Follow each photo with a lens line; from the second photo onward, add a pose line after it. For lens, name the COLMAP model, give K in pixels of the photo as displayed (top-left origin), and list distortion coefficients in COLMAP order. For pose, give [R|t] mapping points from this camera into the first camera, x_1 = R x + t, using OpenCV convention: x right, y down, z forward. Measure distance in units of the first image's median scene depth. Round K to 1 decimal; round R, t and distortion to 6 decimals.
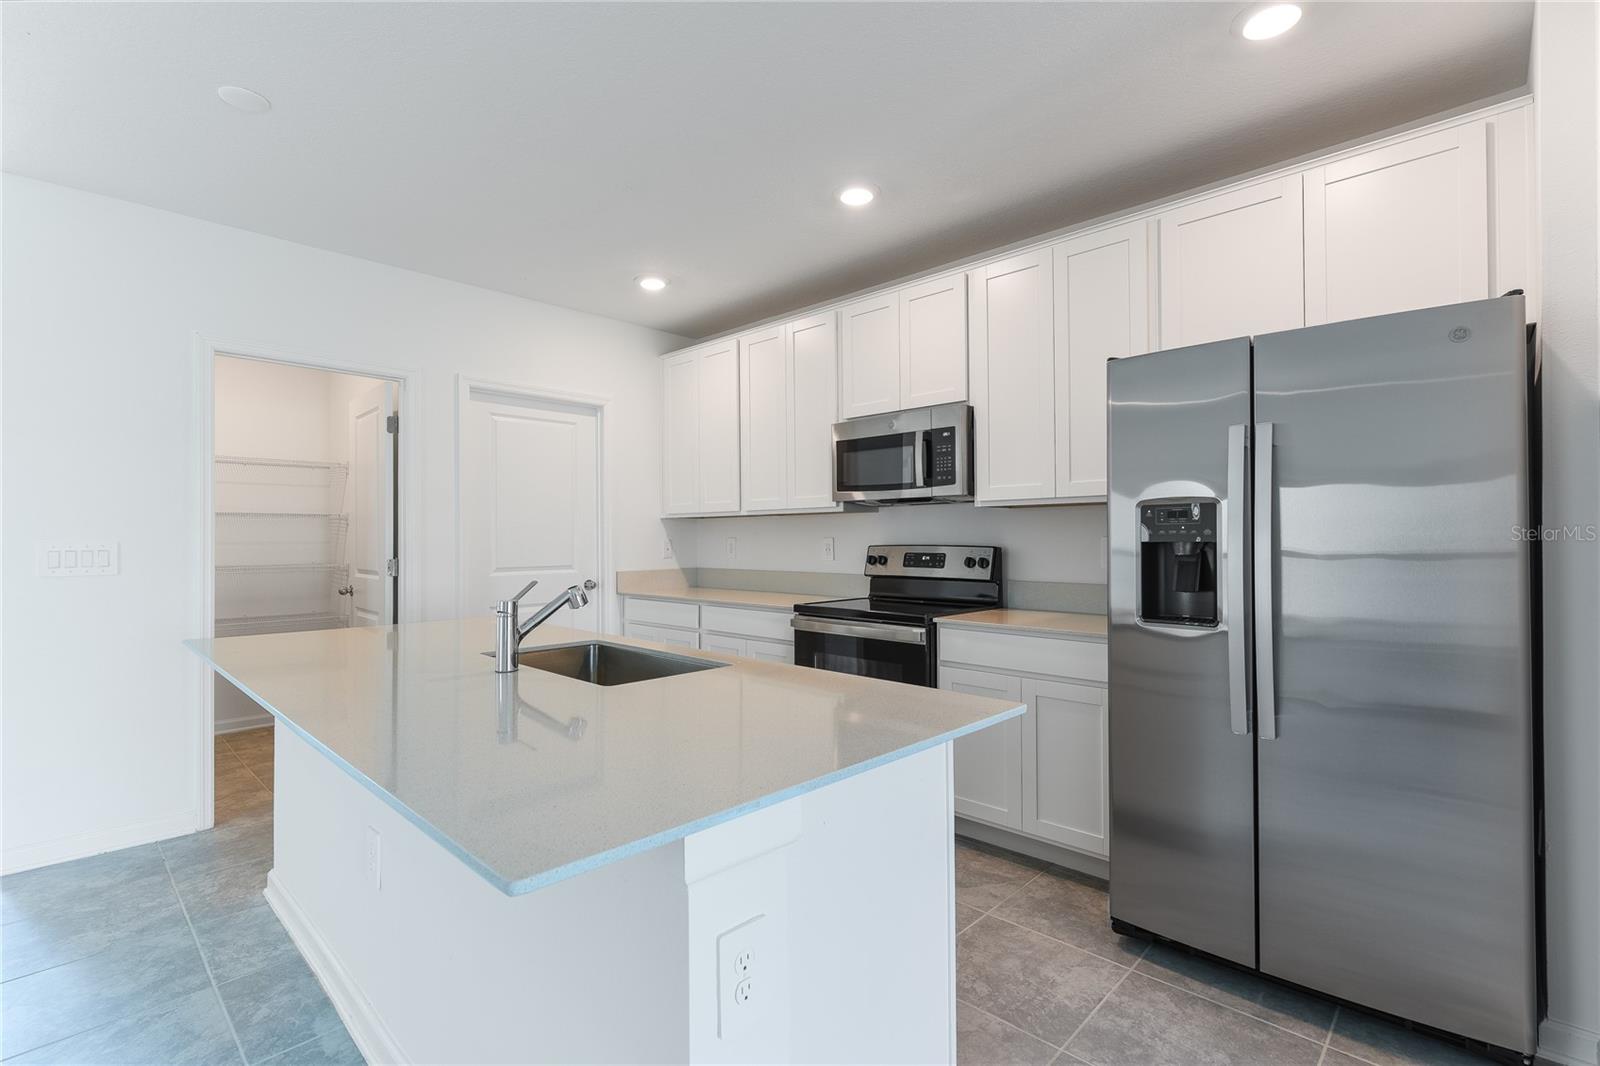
lens RADIAL K [[727.2, 0, 793.9], [0, 727.2, 533.7], [0, 0, 1]] dist [0.001602, -0.000071]
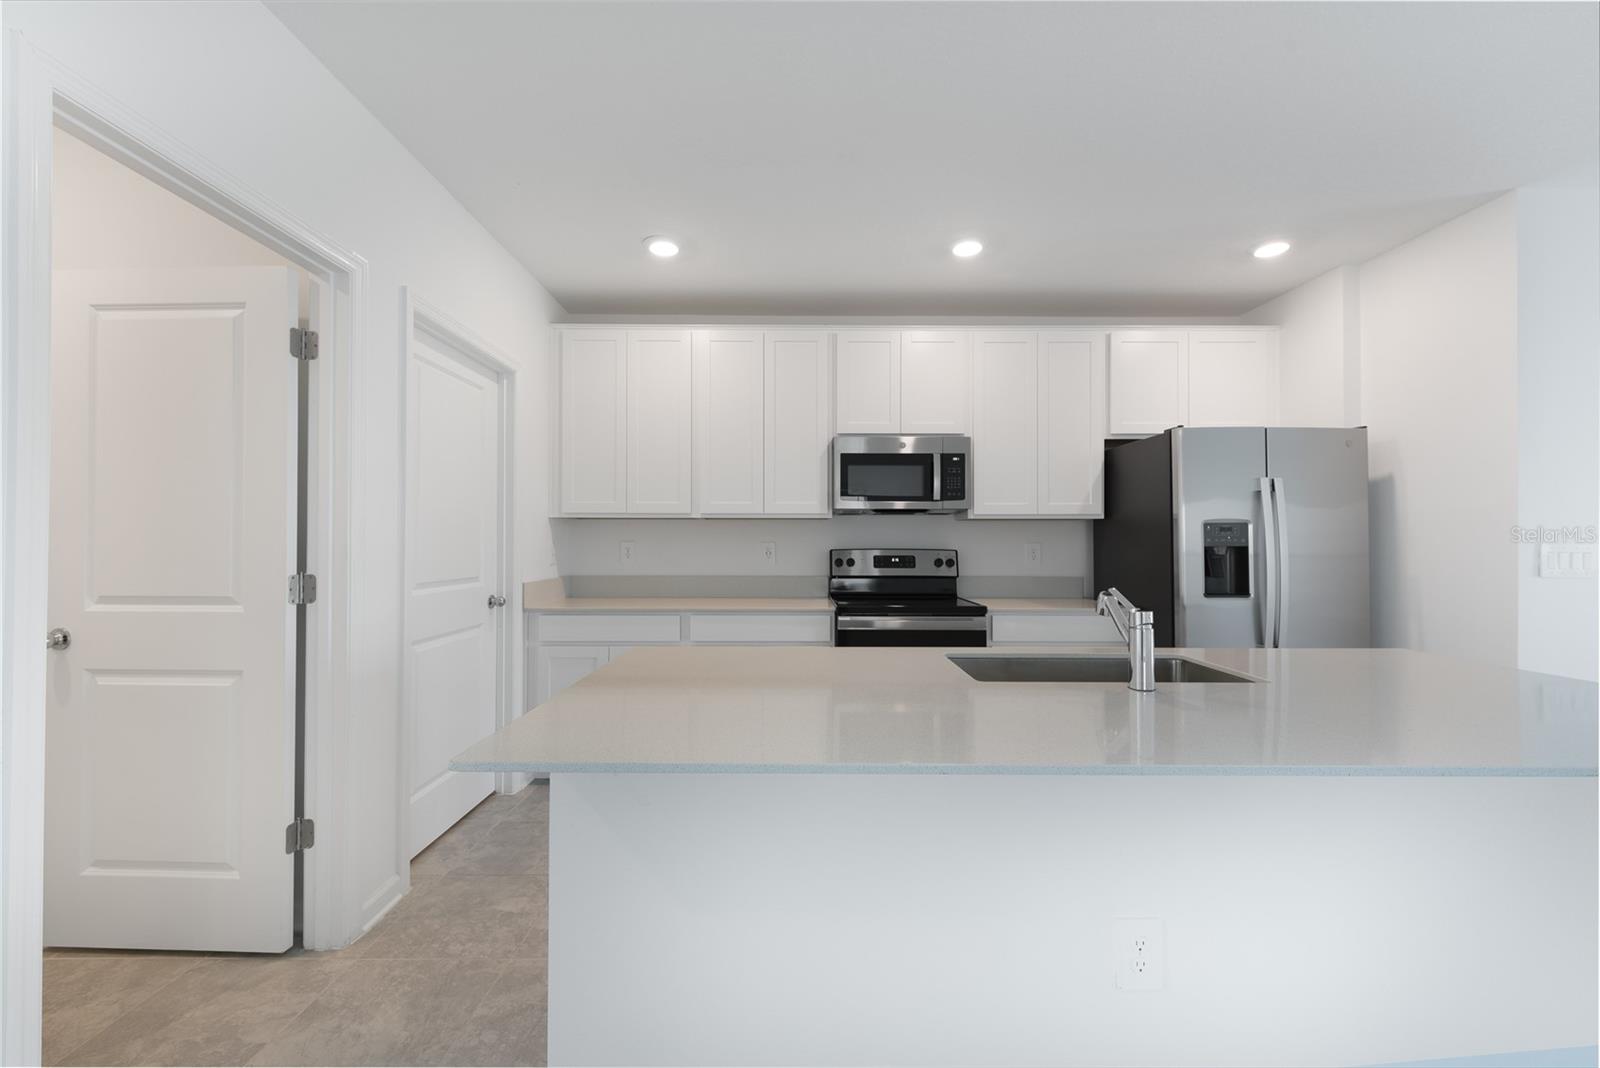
lens RADIAL K [[630.2, 0, 793.2], [0, 630.2, 537.2], [0, 0, 1]] dist [0.004013, -0.001115]
pose [[0.719064, 0.012483, 0.694832, -0.649755], [-0.009976, 0.999921, -0.007640, 0.006192], [-0.694873, -0.001438, 0.719131, 0.377260]]
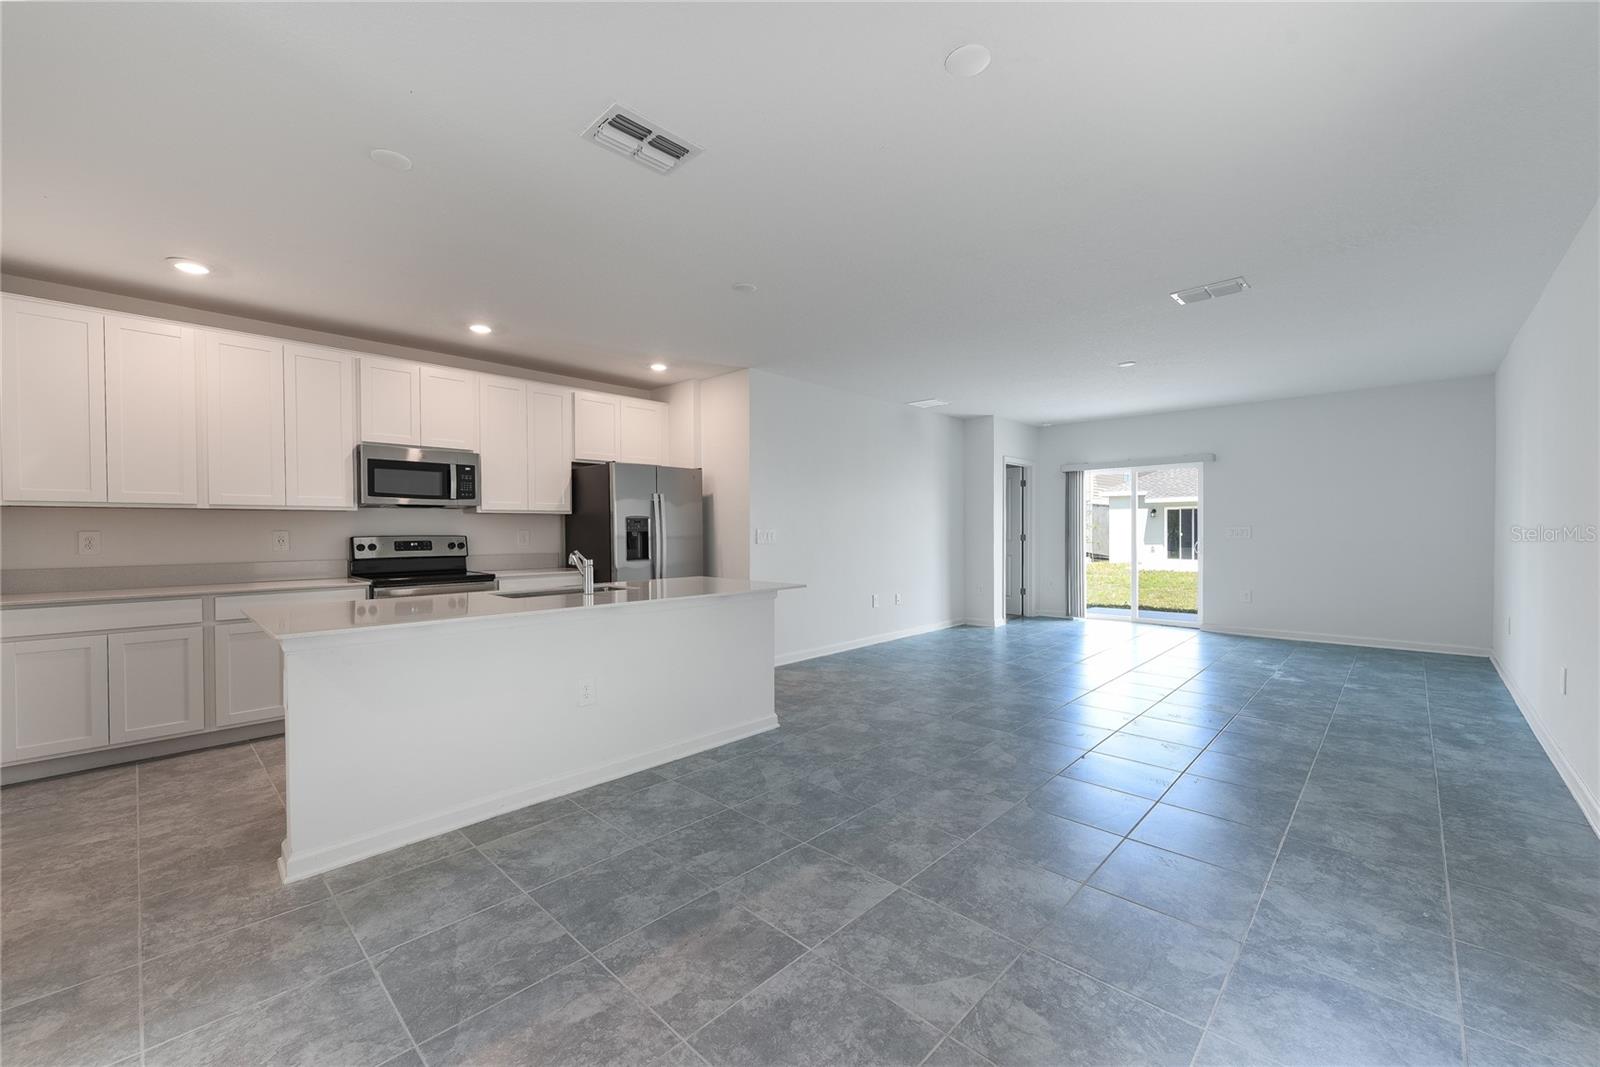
lens RADIAL K [[630.2, 0, 797.7], [0, 630.2, 539.1], [0, 0, 1]] dist [0.004013, -0.001115]
pose [[0.000193, -0.010384, 0.999946, -1.114242], [-0.002031, 0.999944, 0.010384, 0.007999], [-0.999998, -0.002033, 0.000172, 0.210693]]
